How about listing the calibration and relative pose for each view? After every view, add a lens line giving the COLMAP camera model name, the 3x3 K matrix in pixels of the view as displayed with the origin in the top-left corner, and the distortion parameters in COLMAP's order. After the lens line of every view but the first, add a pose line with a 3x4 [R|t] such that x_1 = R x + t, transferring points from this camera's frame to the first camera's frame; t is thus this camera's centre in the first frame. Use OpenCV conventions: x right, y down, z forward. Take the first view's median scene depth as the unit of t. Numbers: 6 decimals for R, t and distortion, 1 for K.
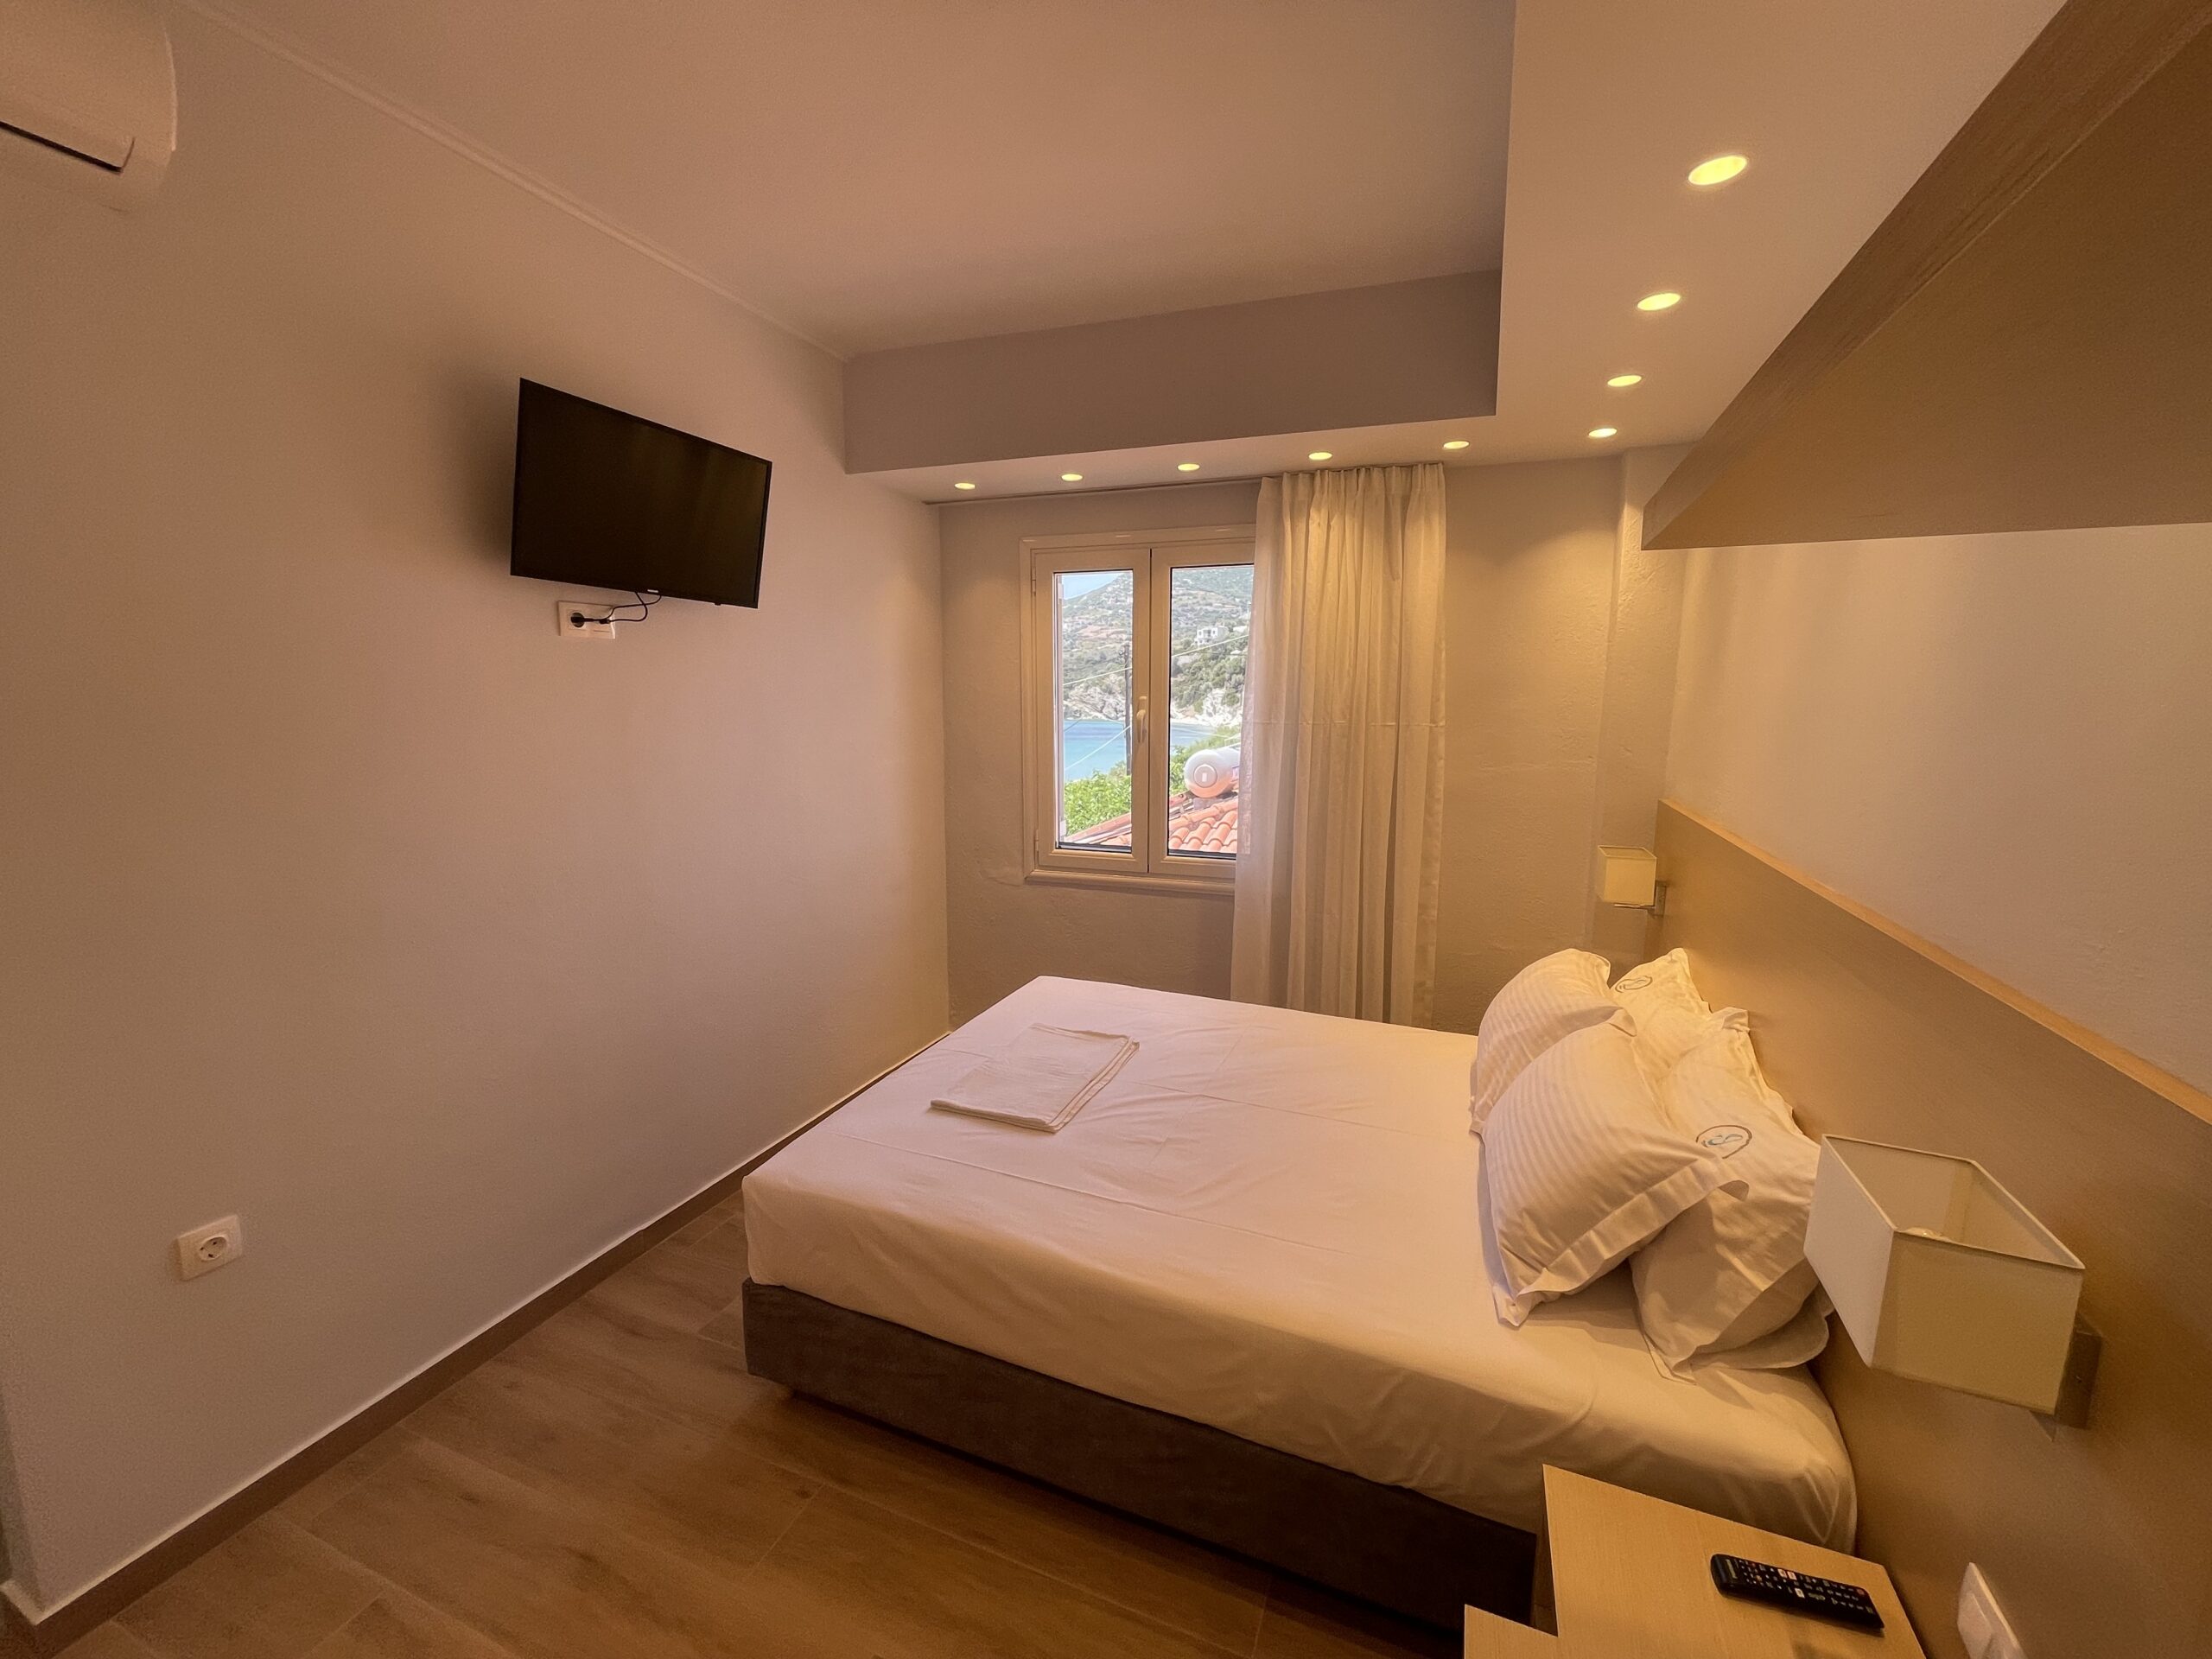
lens RADIAL K [[891.6, 0, 1112.6], [0, 891.6, 825.3], [0, 0, 1]] dist [-0.000266, -0.000243]
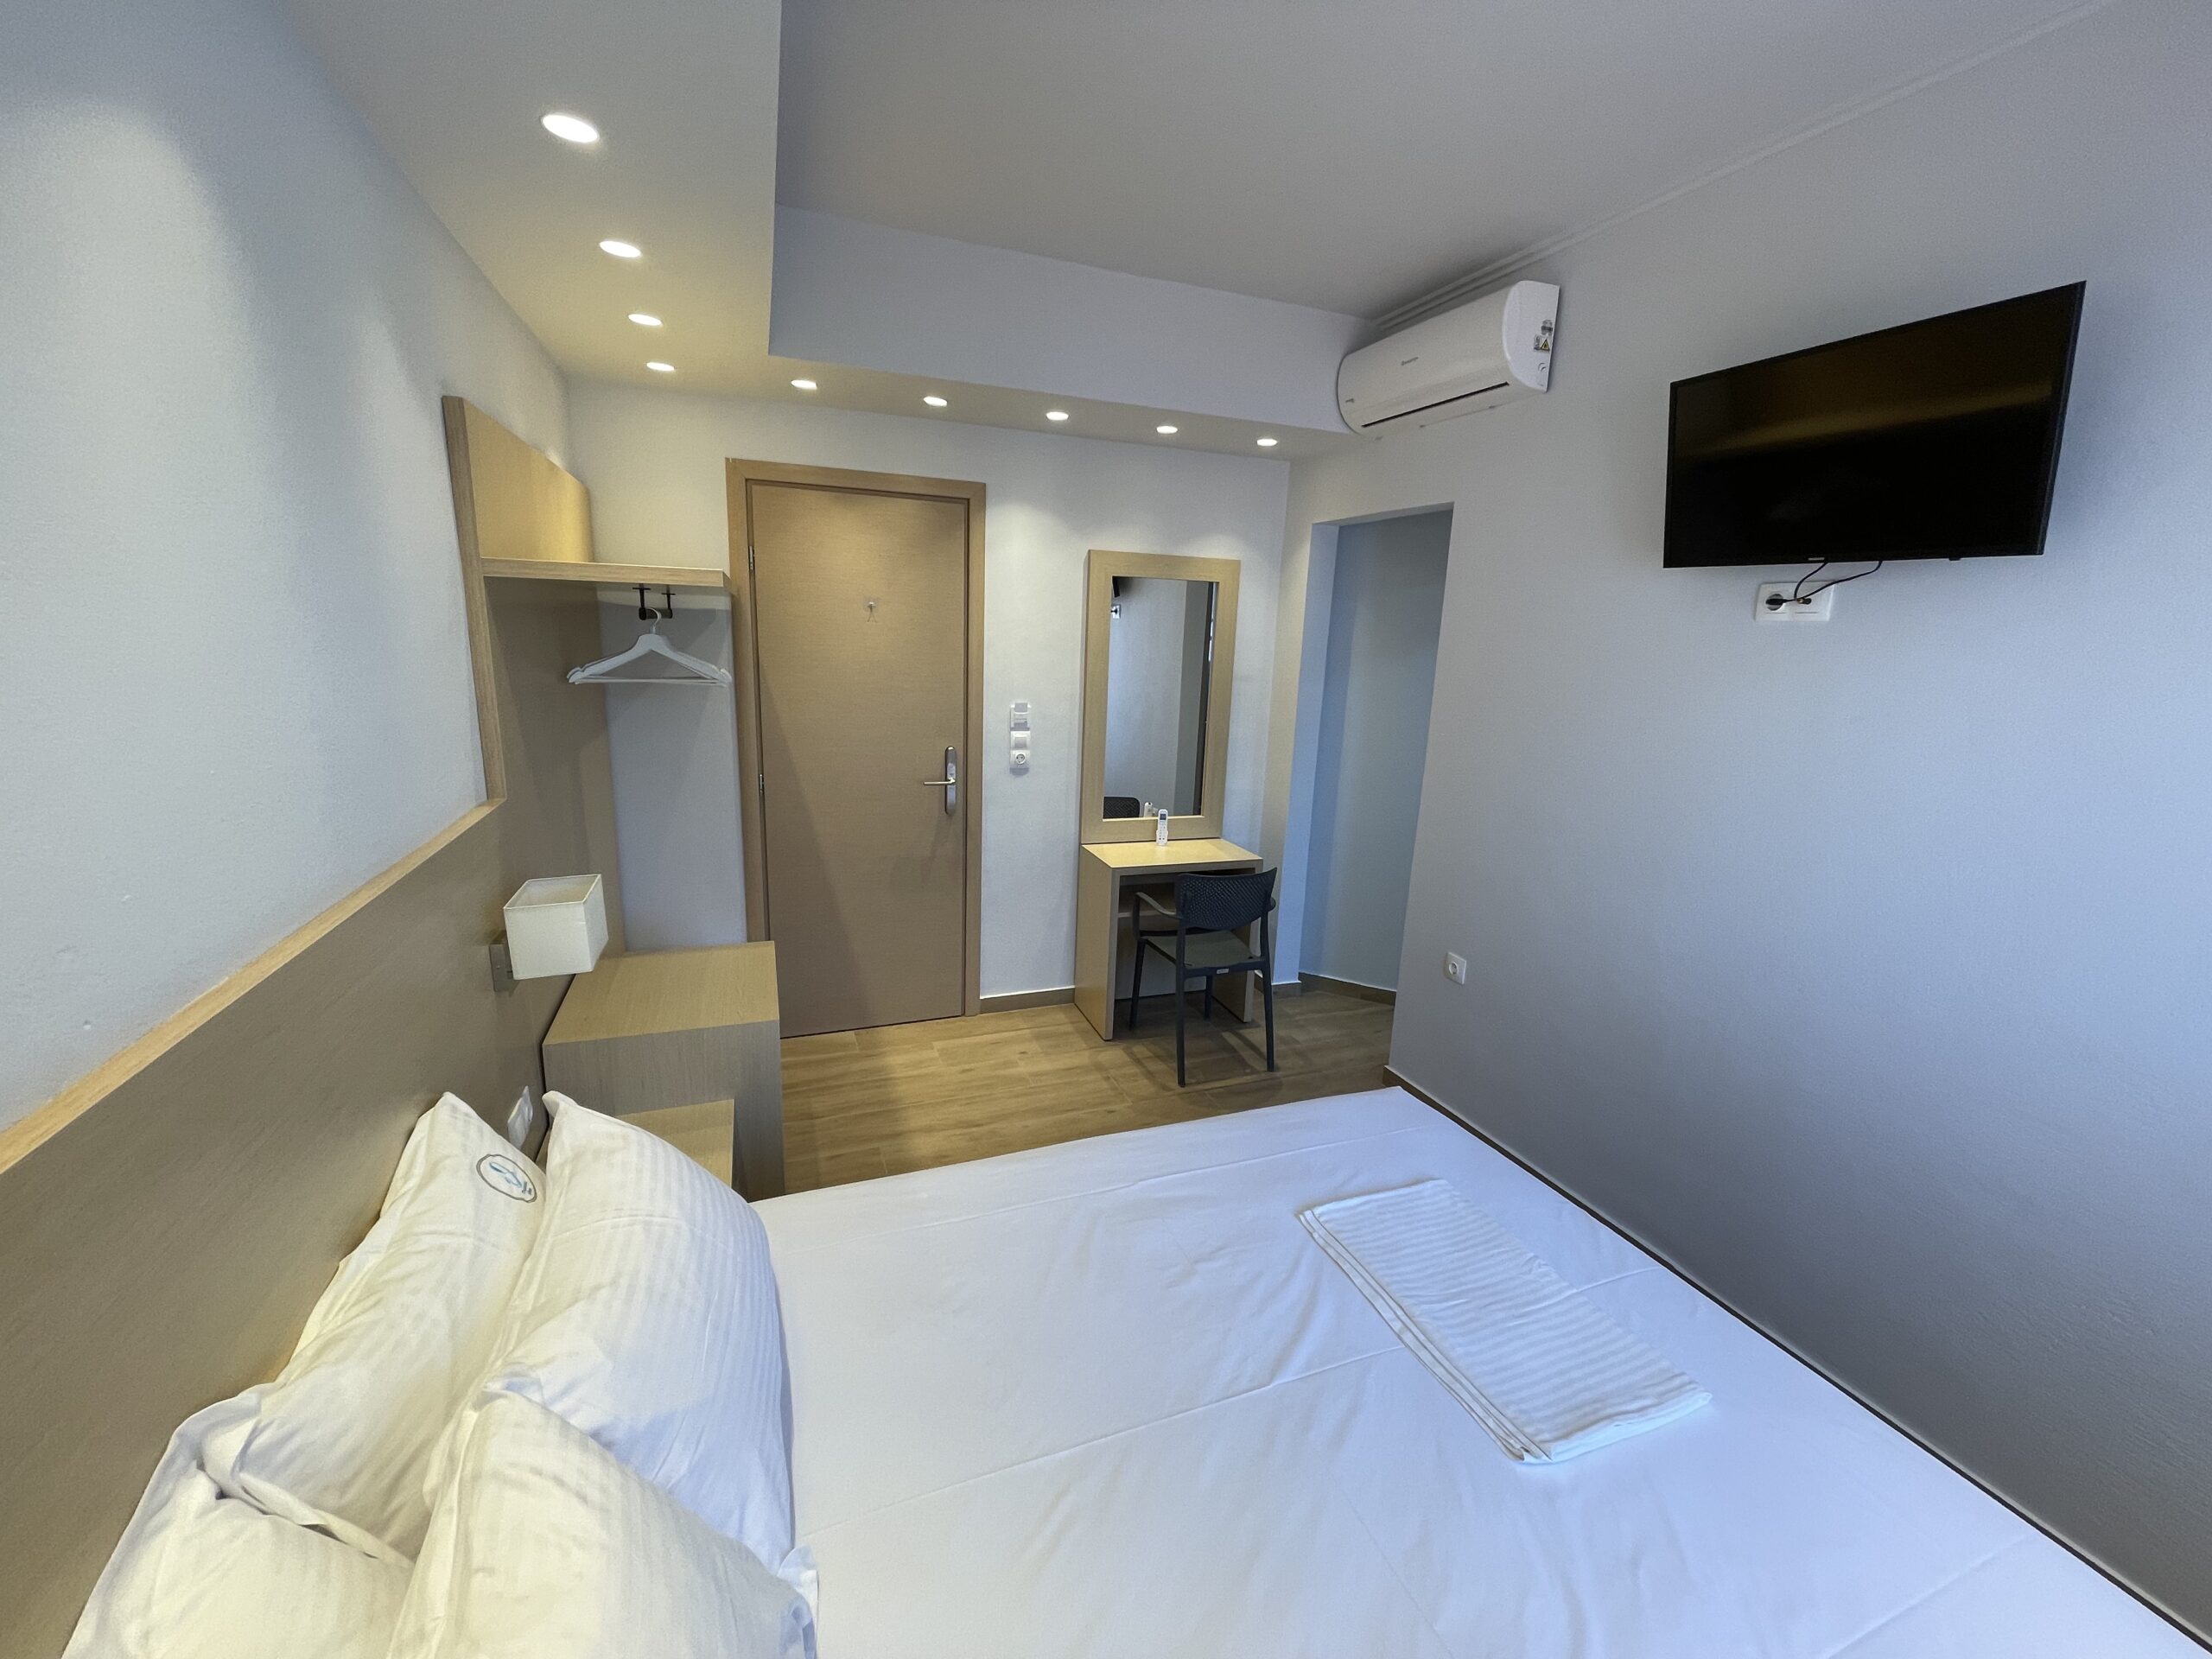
lens RADIAL K [[891.9, 0, 1111.1], [0, 891.9, 825.3], [0, 0, 1]] dist [0.000644, -0.000247]
pose [[-0.718937, 0.117720, -0.685034, 0.536525], [-0.142365, 0.939721, 0.310897, -0.203643], [0.680340, 0.321040, -0.658841, 1.216589]]
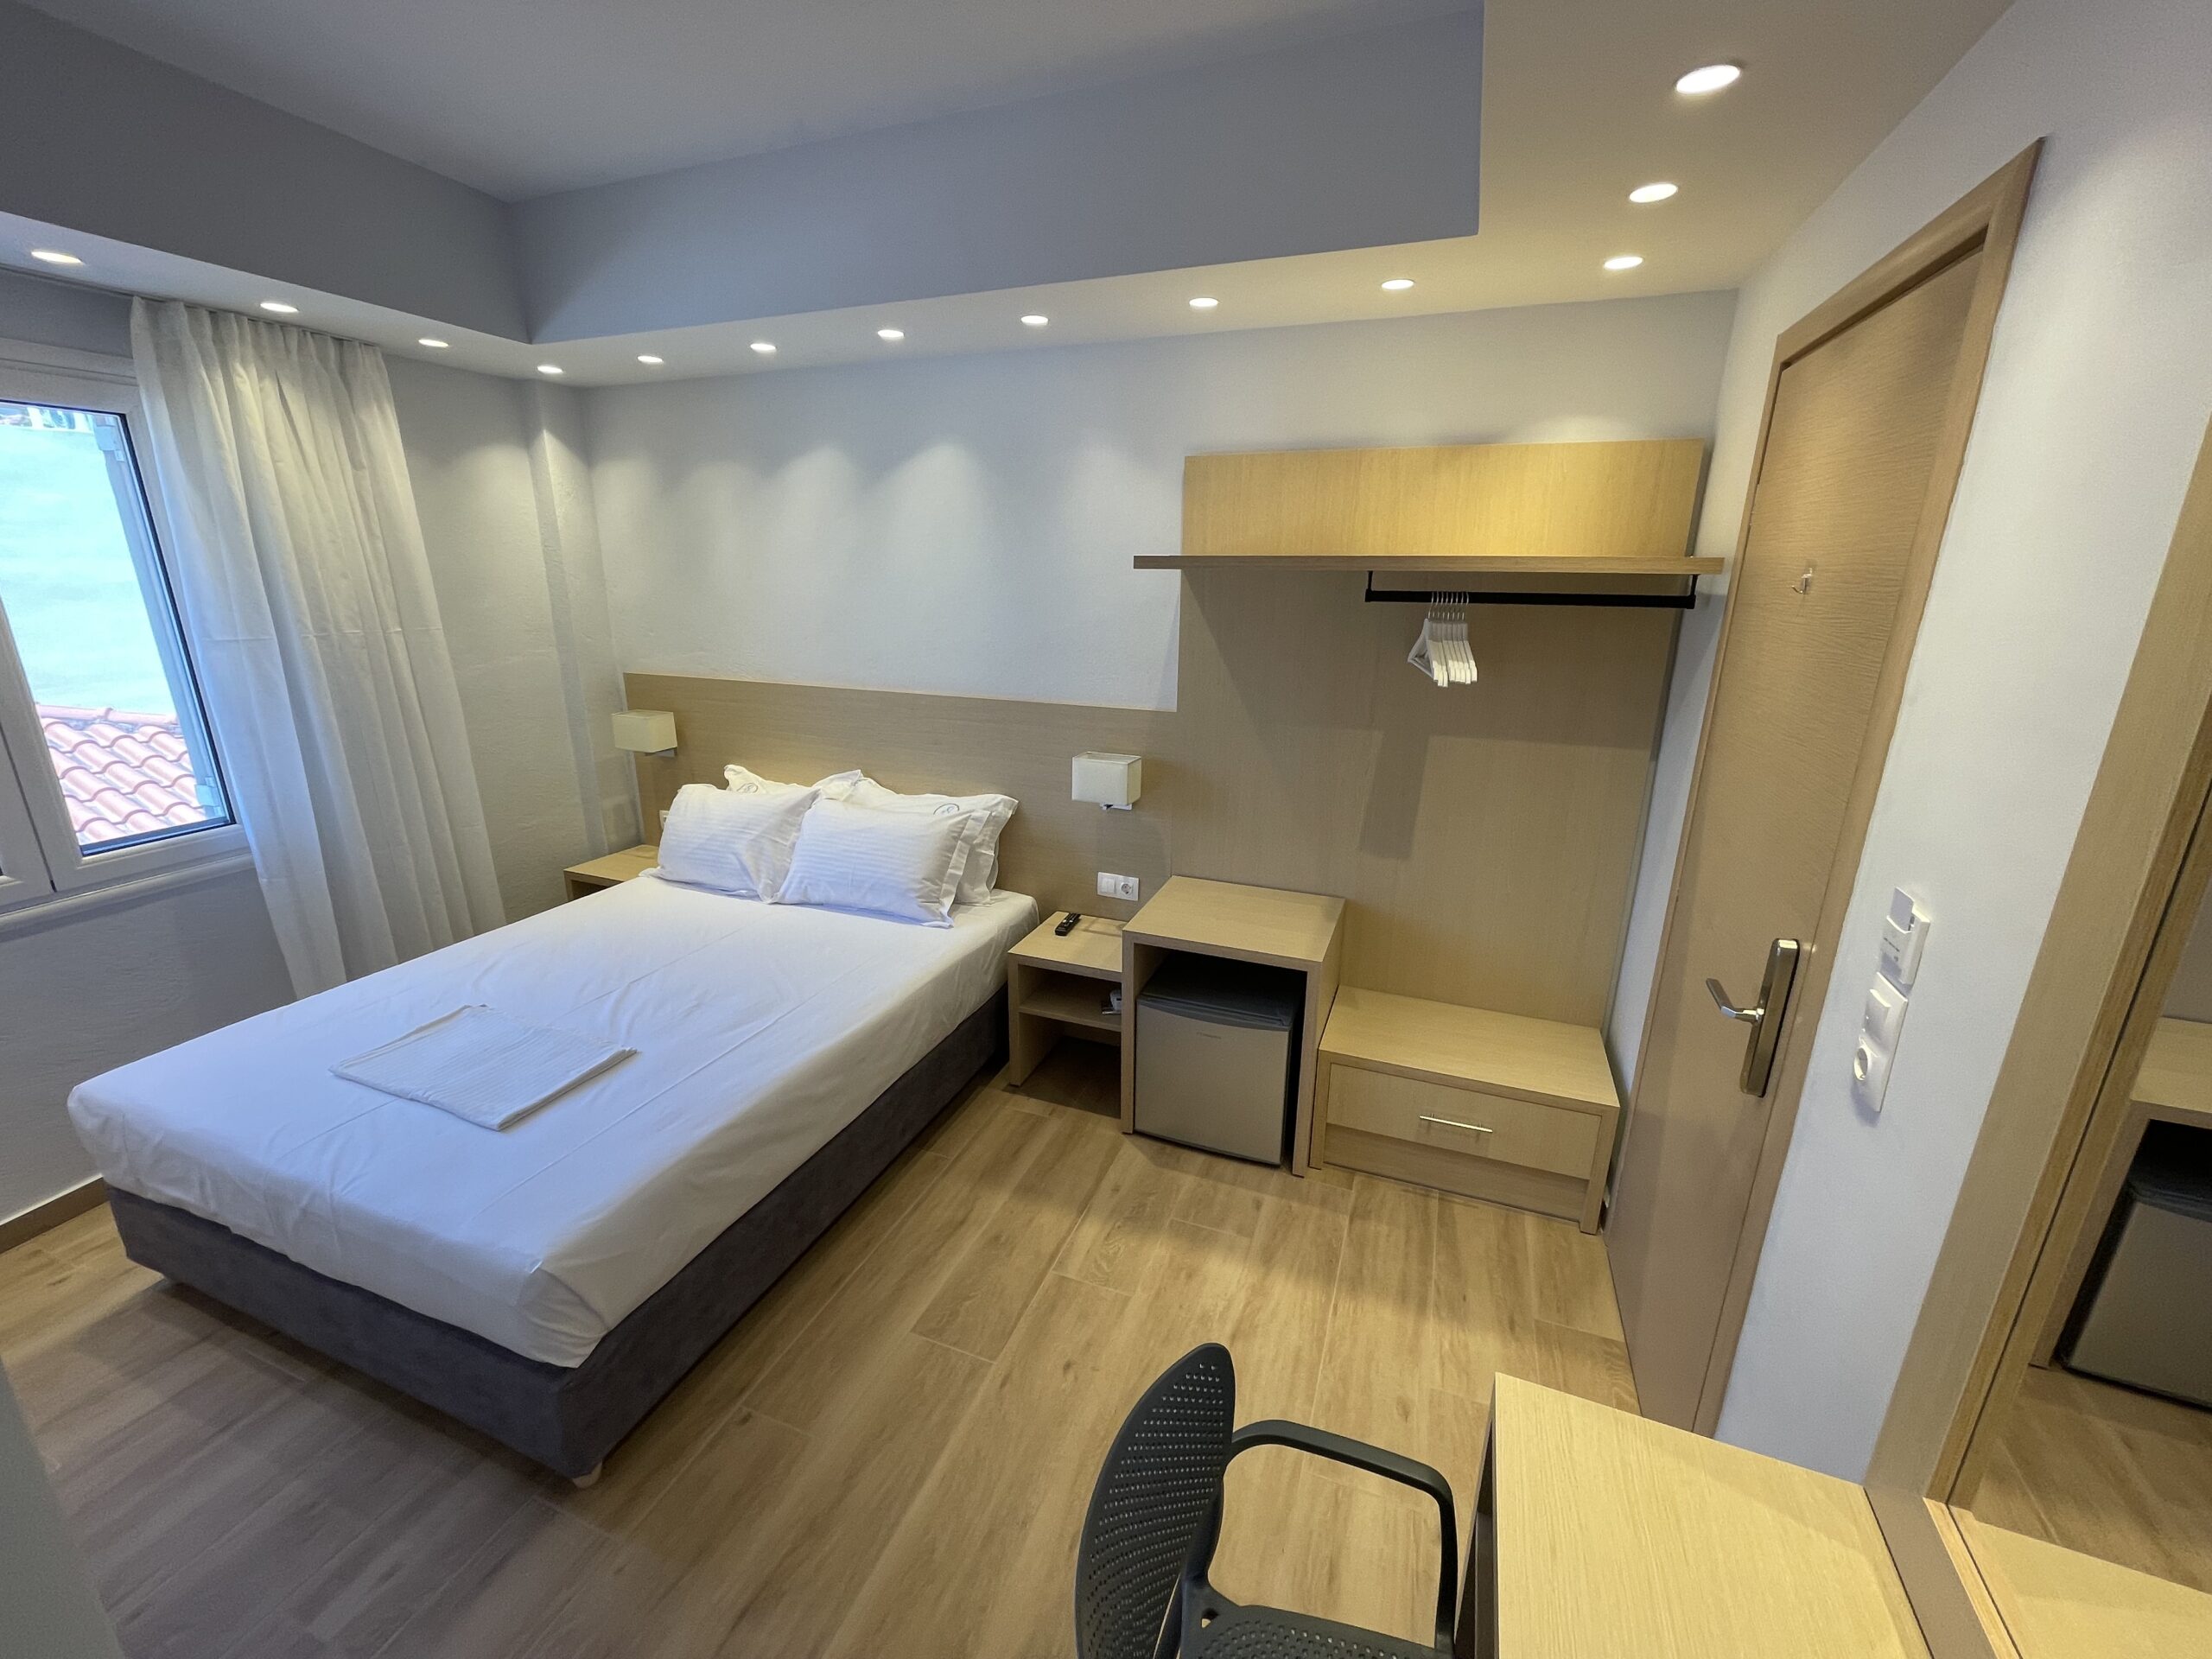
lens RADIAL K [[891.6, 0, 1112.6], [0, 891.6, 825.3], [0, 0, 1]] dist [-0.000266, -0.000243]
pose [[-0.021608, -0.280284, 0.959674, -0.925362], [0.136191, 0.950125, 0.280561, -0.110467], [-0.990447, 0.136761, 0.017642, 0.371539]]
